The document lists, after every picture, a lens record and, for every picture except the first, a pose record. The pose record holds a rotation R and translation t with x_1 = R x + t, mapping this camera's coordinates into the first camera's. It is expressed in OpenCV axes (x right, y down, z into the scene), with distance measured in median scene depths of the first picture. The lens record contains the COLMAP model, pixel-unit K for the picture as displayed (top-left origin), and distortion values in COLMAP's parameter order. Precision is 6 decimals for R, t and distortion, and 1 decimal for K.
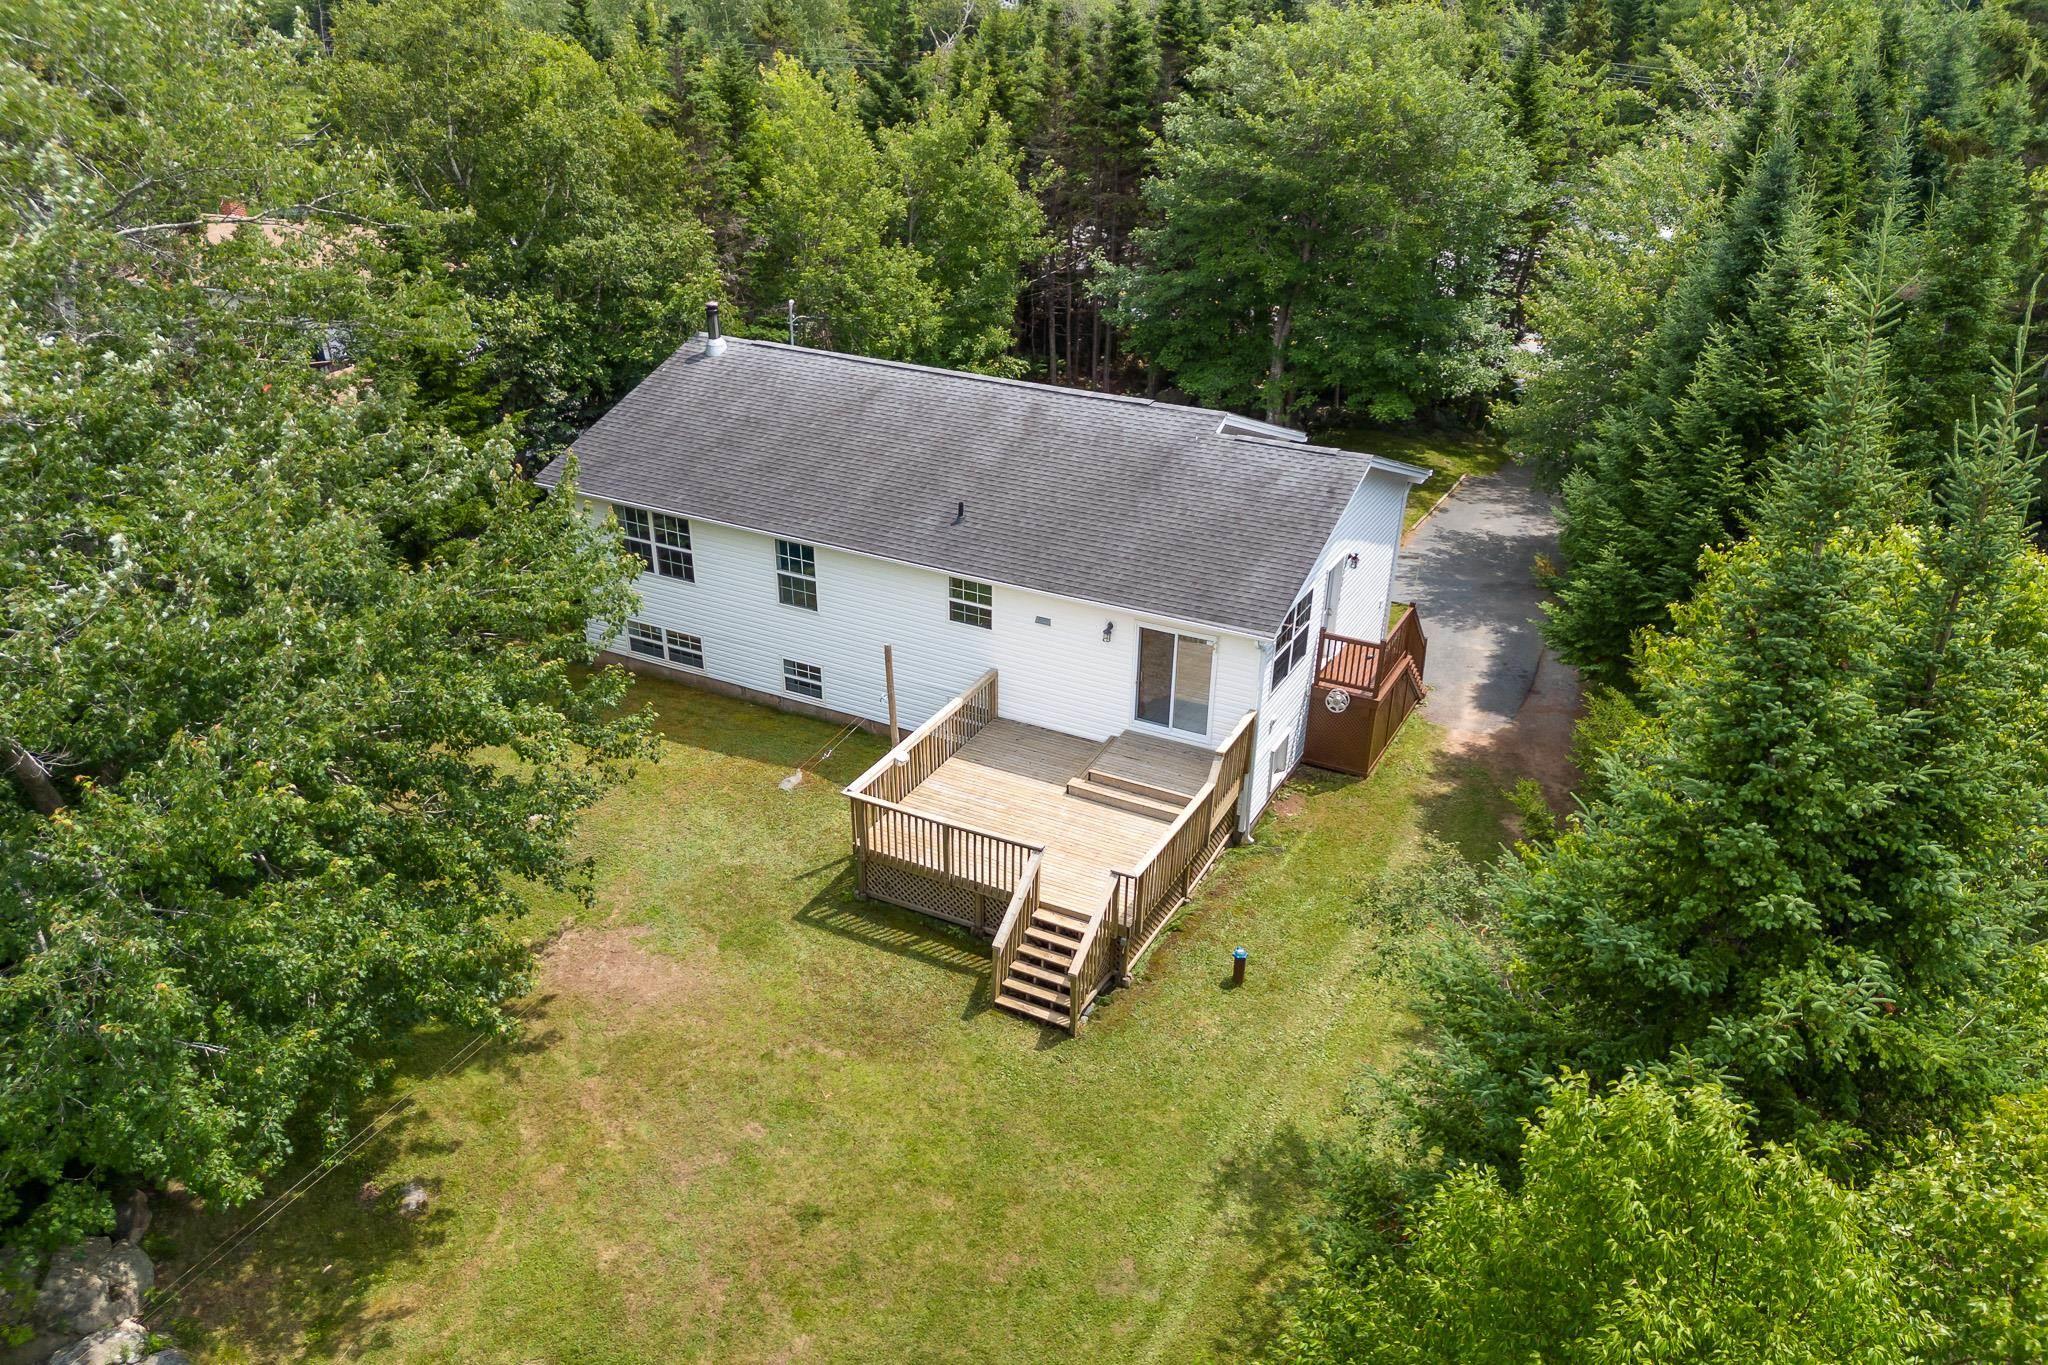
lens RADIAL K [[1425.7, 0, 1025.5], [0, 1425.7, 684.8], [0, 0, 1]] dist [0.002950, 0.000183]
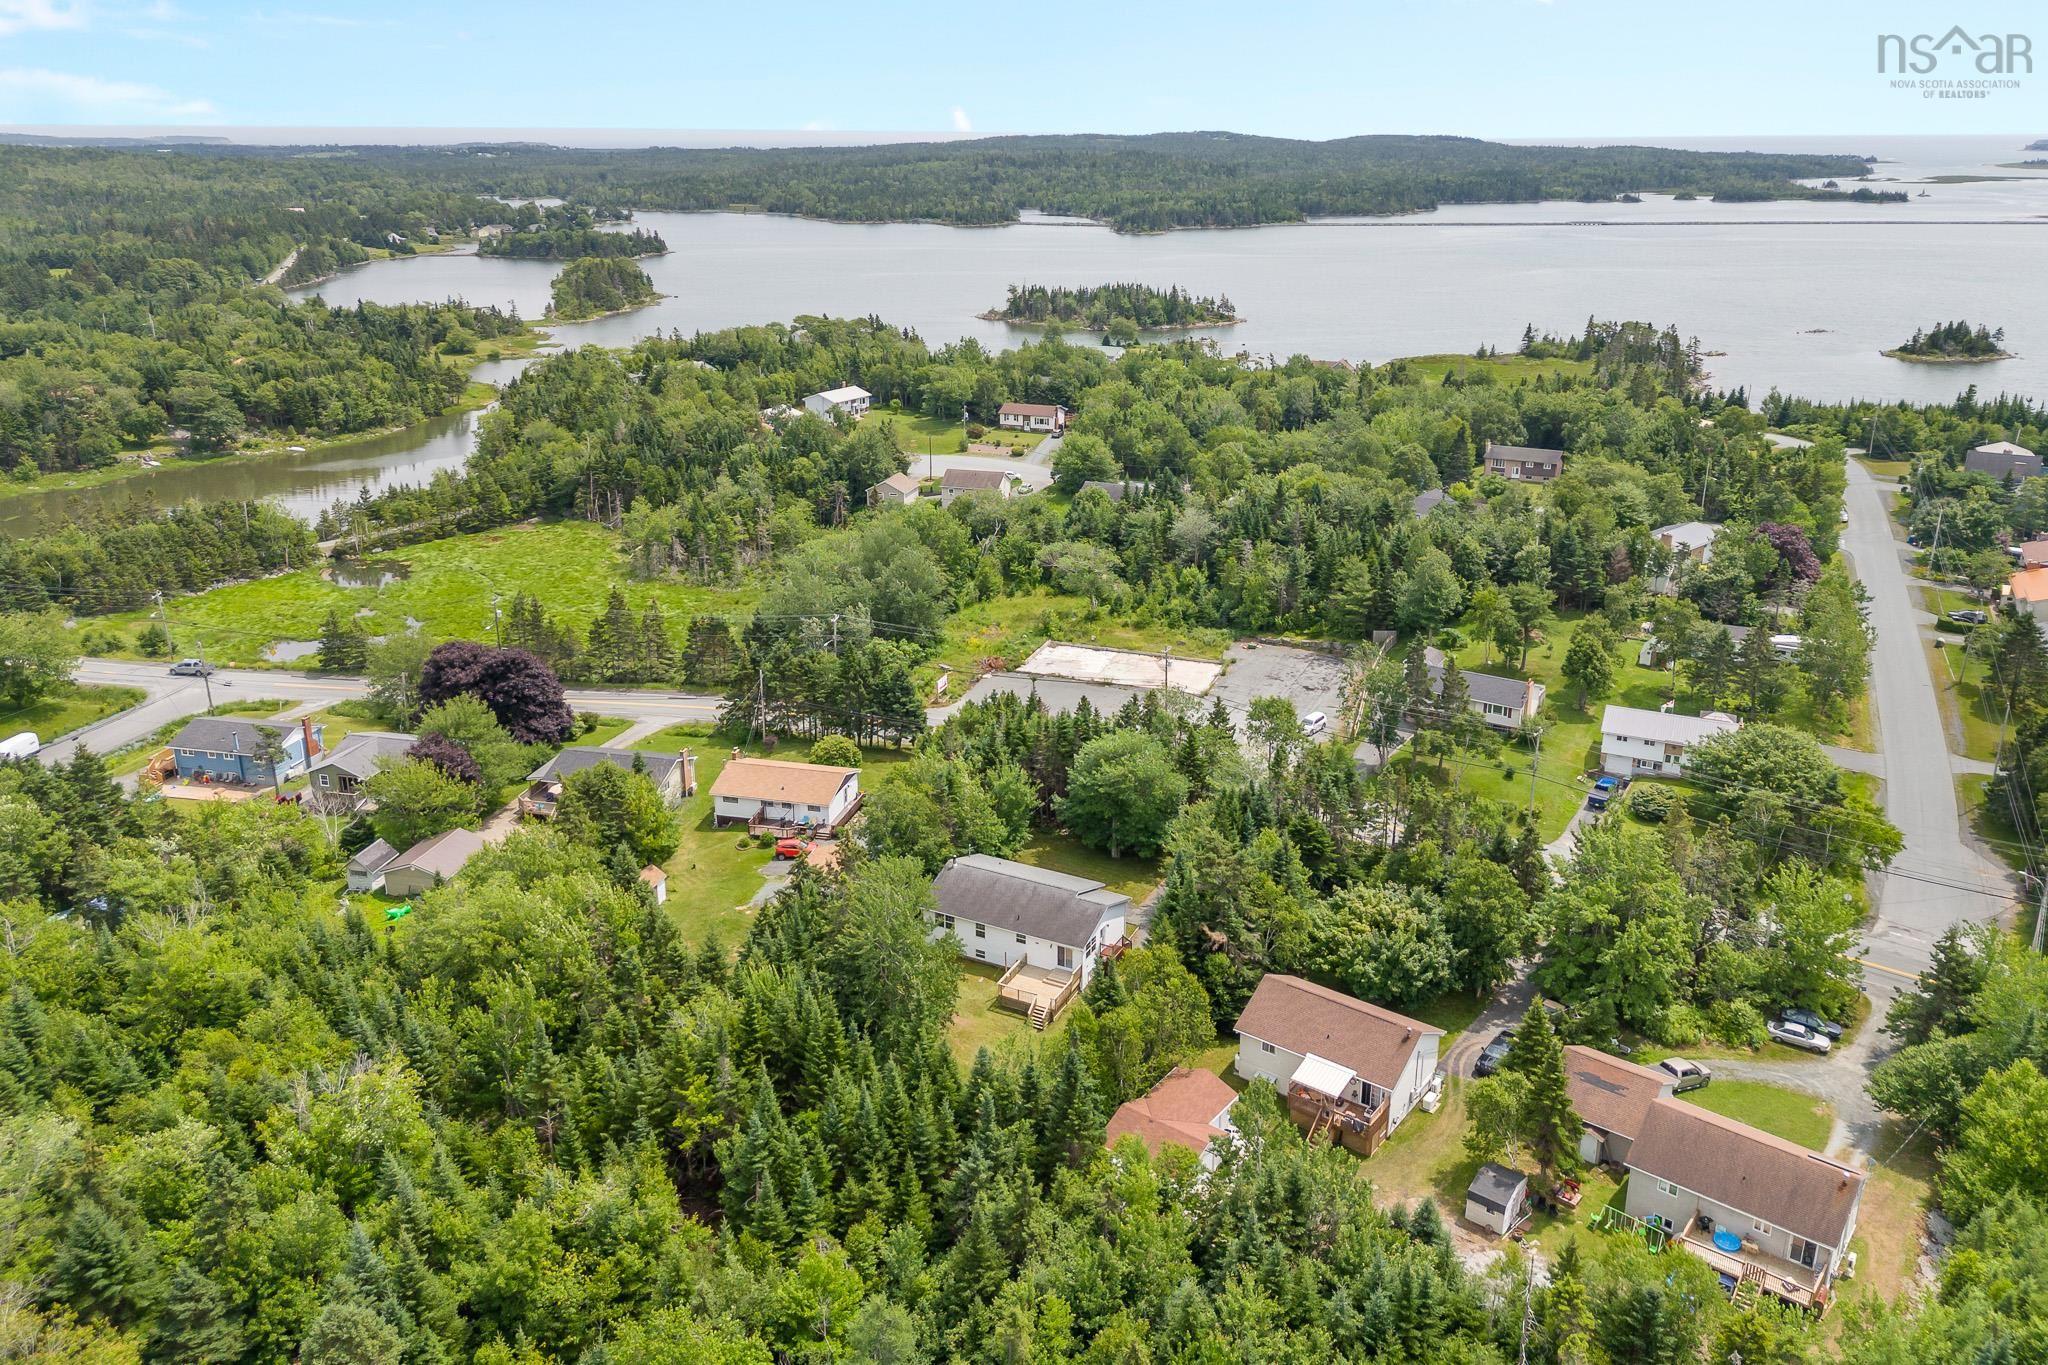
lens RADIAL K [[1425.7, 0, 1021.8], [0, 1425.7, 680.7], [0, 0, 1]] dist [0.002950, 0.000183]
pose [[0.999910, -0.013309, -0.001930, -0.016168], [0.013086, 0.995976, -0.088658, -0.481237], [0.003103, 0.088624, 0.996060, -3.645387]]
